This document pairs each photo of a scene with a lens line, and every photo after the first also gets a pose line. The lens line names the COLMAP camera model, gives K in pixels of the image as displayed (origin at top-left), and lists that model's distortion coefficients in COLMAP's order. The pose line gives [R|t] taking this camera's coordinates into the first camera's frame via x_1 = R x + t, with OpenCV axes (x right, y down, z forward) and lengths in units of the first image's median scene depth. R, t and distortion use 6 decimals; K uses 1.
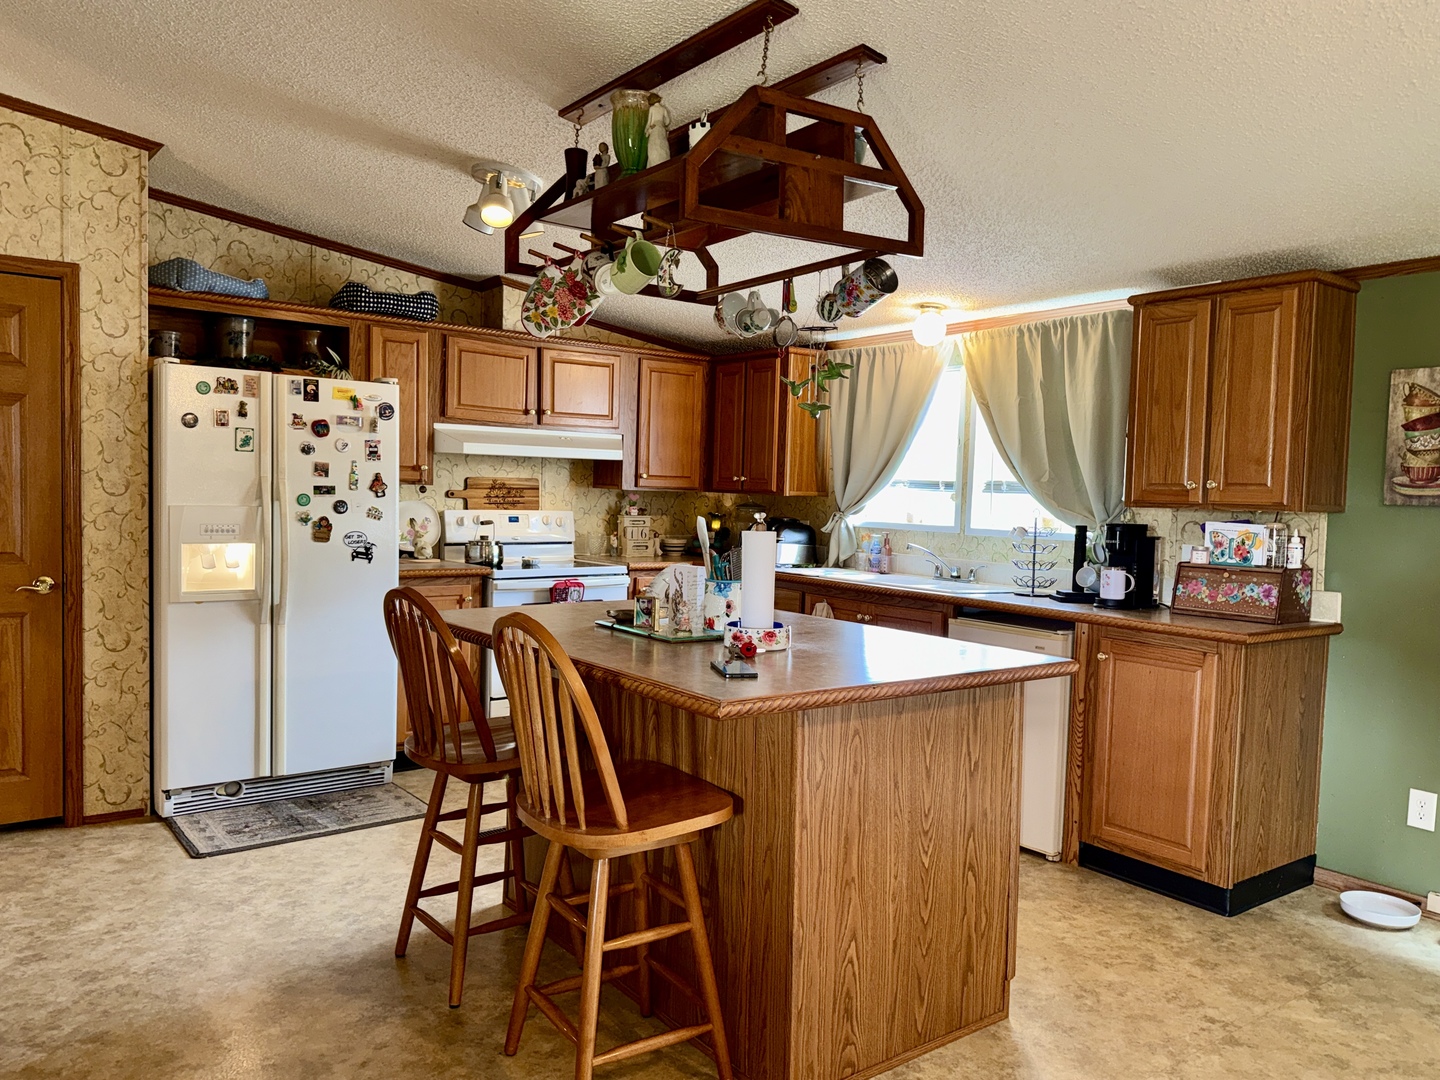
lens RADIAL K [[1034.8, 0, 730.5], [0, 1034.8, 540.5], [0, 0, 1]] dist [0.151175, -0.278828]
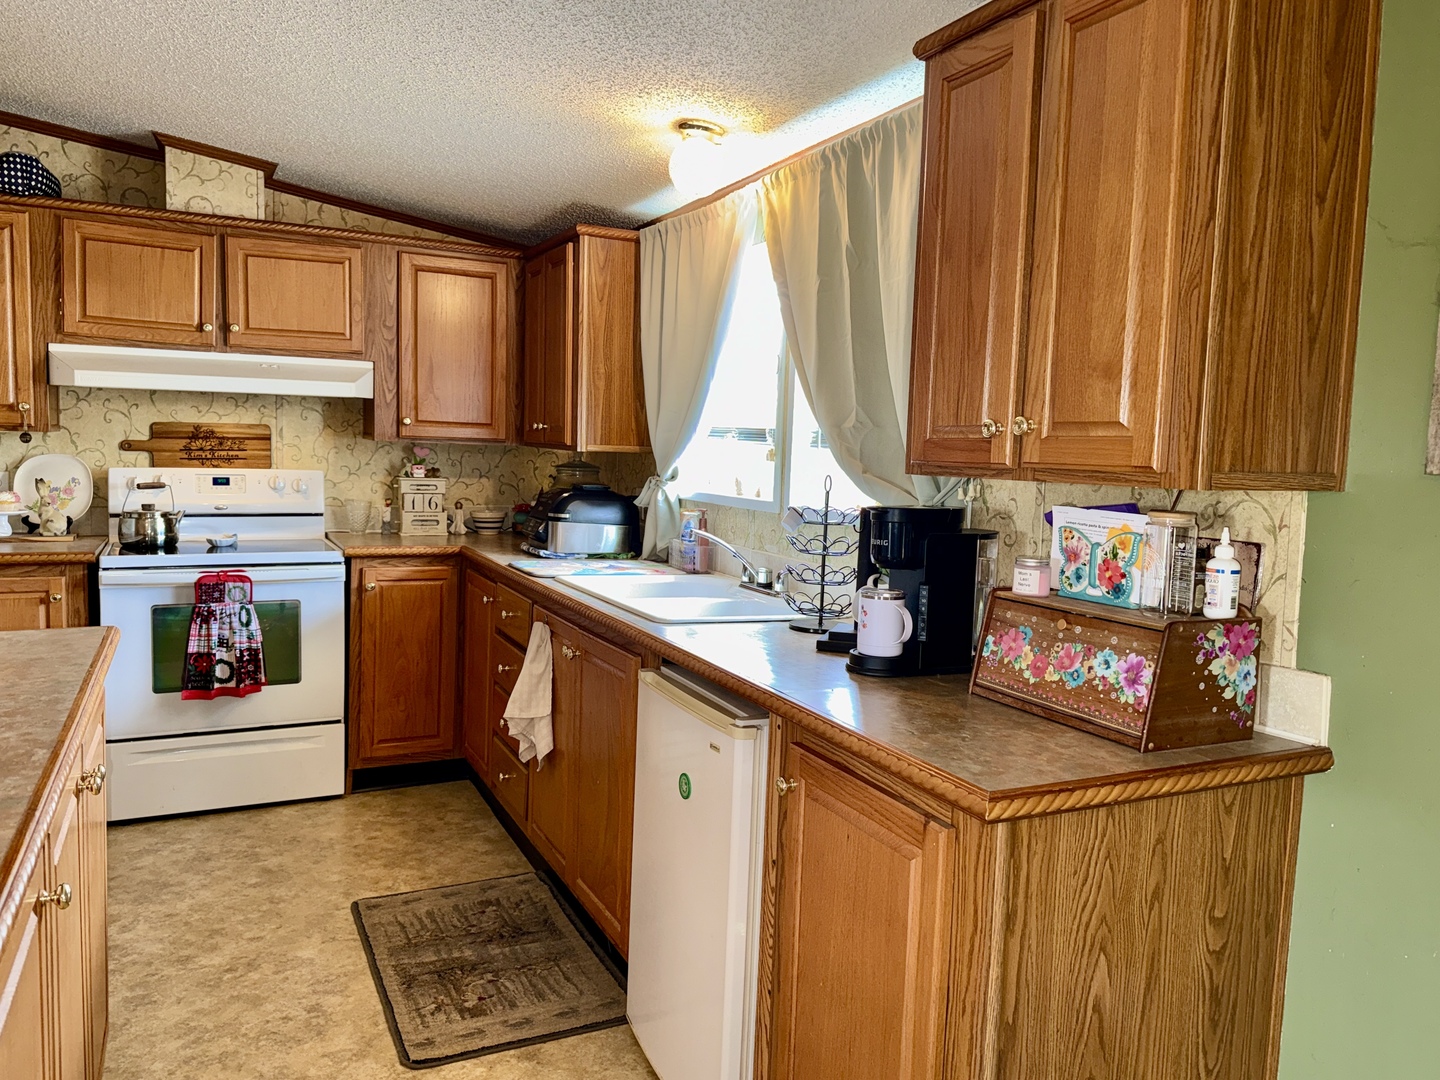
lens RADIAL K [[1051.2, 0, 722.4], [0, 1051.2, 537.3], [0, 0, 1]] dist [0.070500, -0.104519]
pose [[0.983334, 0.020785, -0.180614, 0.349119], [-0.014677, 0.999276, 0.035089, -0.016447], [0.181212, -0.031853, 0.982928, 0.449228]]
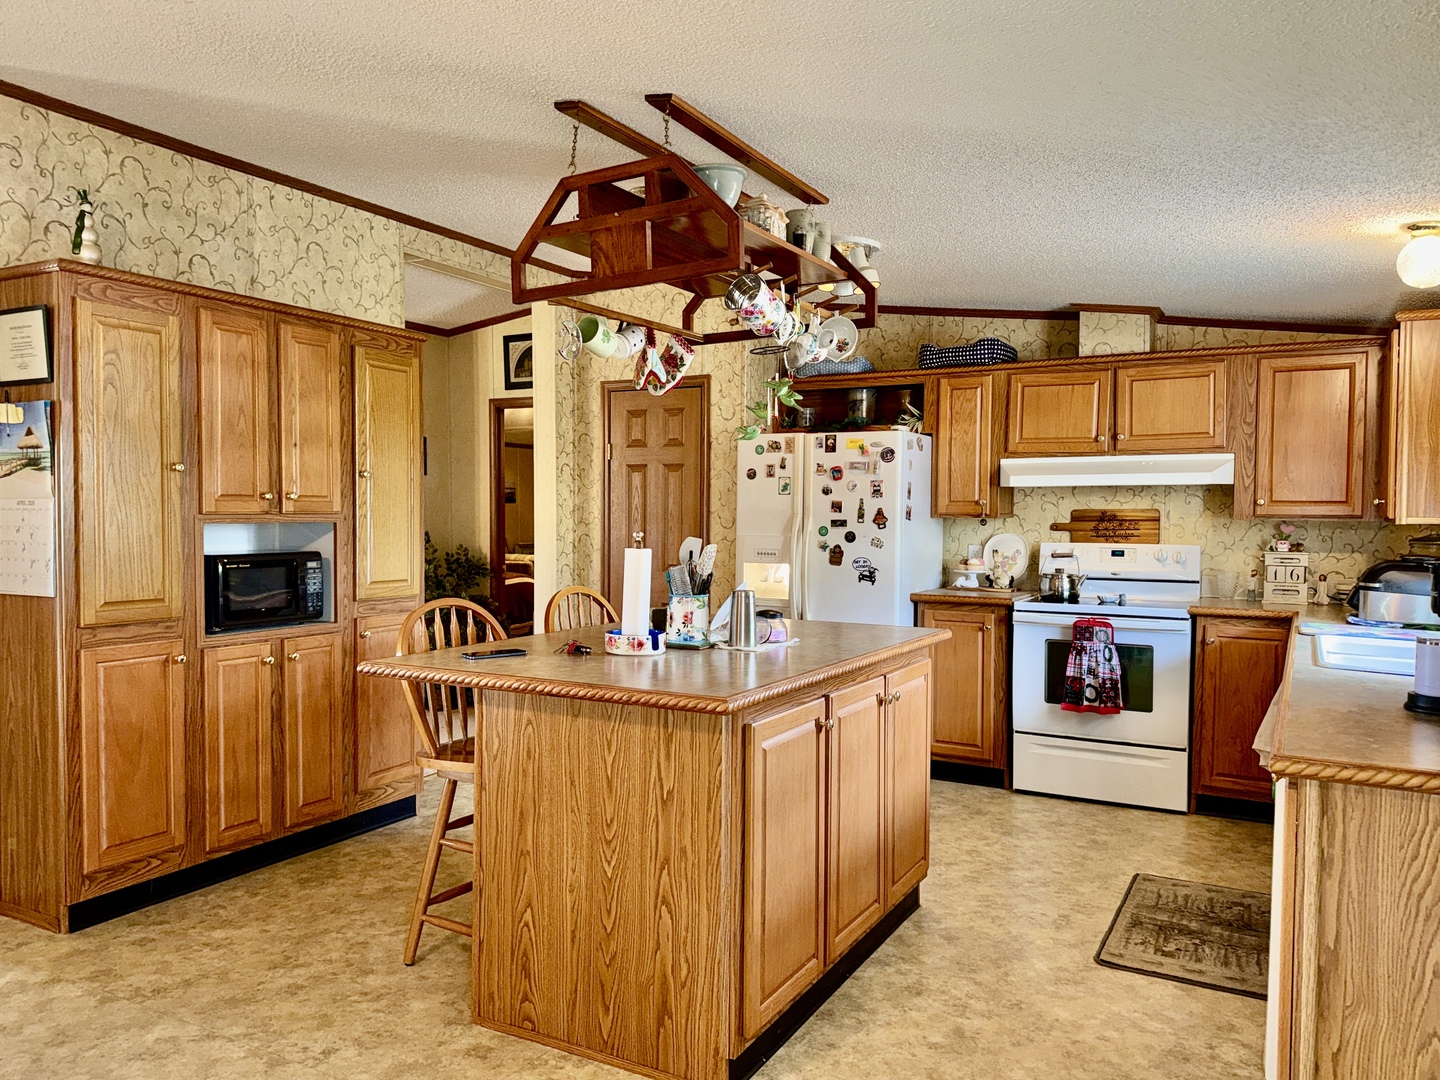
lens RADIAL K [[1034.8, 0, 730.5], [0, 1034.8, 540.5], [0, 0, 1]] dist [0.151175, -0.278828]
pose [[0.416039, 0.001458, -0.909346, 0.665657], [-0.041612, 0.998982, -0.017436, -0.001333], [0.908394, 0.045093, 0.415676, 0.383685]]
